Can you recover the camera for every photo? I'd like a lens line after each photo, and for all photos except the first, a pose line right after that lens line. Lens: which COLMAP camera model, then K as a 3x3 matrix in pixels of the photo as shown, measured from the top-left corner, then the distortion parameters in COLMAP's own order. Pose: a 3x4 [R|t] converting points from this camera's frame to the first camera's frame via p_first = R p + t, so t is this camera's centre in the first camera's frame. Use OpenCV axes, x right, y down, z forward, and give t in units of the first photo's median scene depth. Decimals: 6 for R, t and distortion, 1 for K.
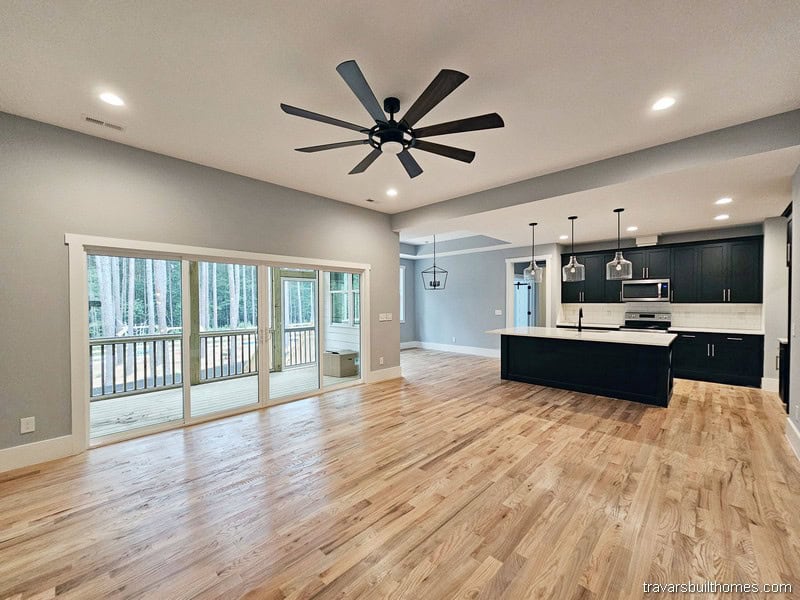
lens RADIAL K [[326.6, 0, 400.0], [0, 326.6, 300.0], [0, 0, 1]] dist [-0.000074, -0.003983]
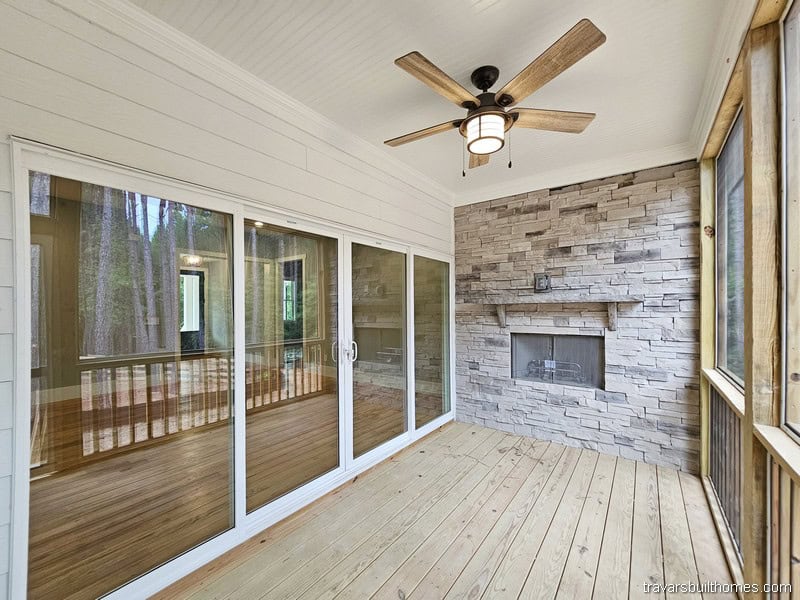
lens RADIAL K [[328.3, 0, 400.2], [0, 328.3, 306.5], [0, 0, 1]] dist [0.001546, 0.000561]
pose [[-0.992472, 0.013007, -0.121777, -0.637827], [0.013925, 0.999881, -0.006689, 0.035150], [0.121675, -0.008334, -0.992535, 2.284156]]
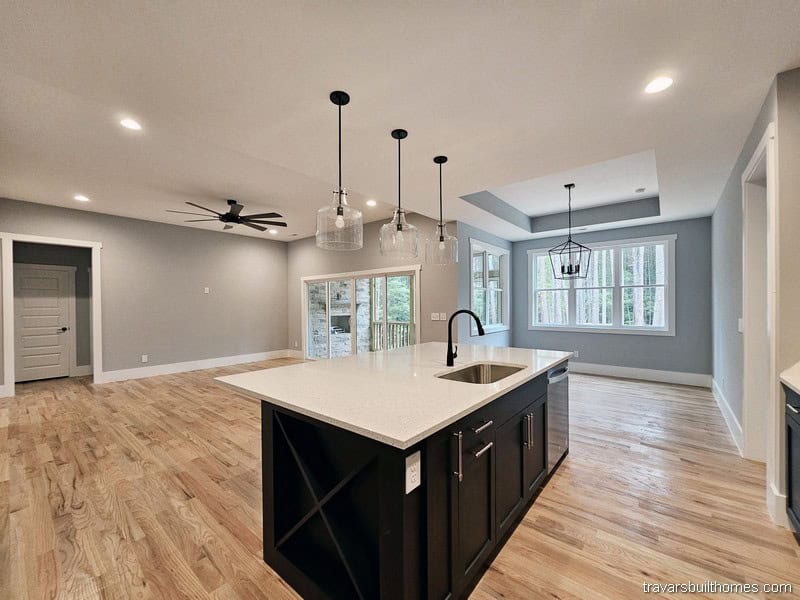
lens RADIAL K [[328.3, 0, 400.2], [0, 328.3, 306.5], [0, 0, 1]] dist [0.001546, 0.000561]
pose [[0.067124, 0.010840, -0.997686, 1.706156], [0.013266, 0.999843, 0.011756, 0.018580], [0.997656, -0.014024, 0.066970, 1.583792]]
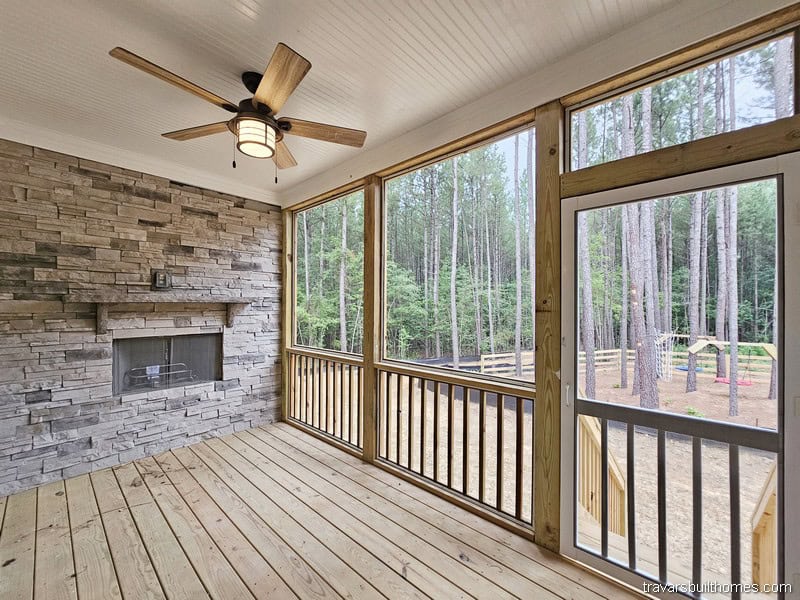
lens RADIAL K [[328.3, 0, 400.2], [0, 328.3, 306.5], [0, 0, 1]] dist [0.001546, 0.000561]
pose [[0.020194, 0.009285, -0.999753, -0.226982], [0.004183, 0.999947, 0.009372, 0.029021], [0.999787, -0.004372, 0.020154, 1.953173]]
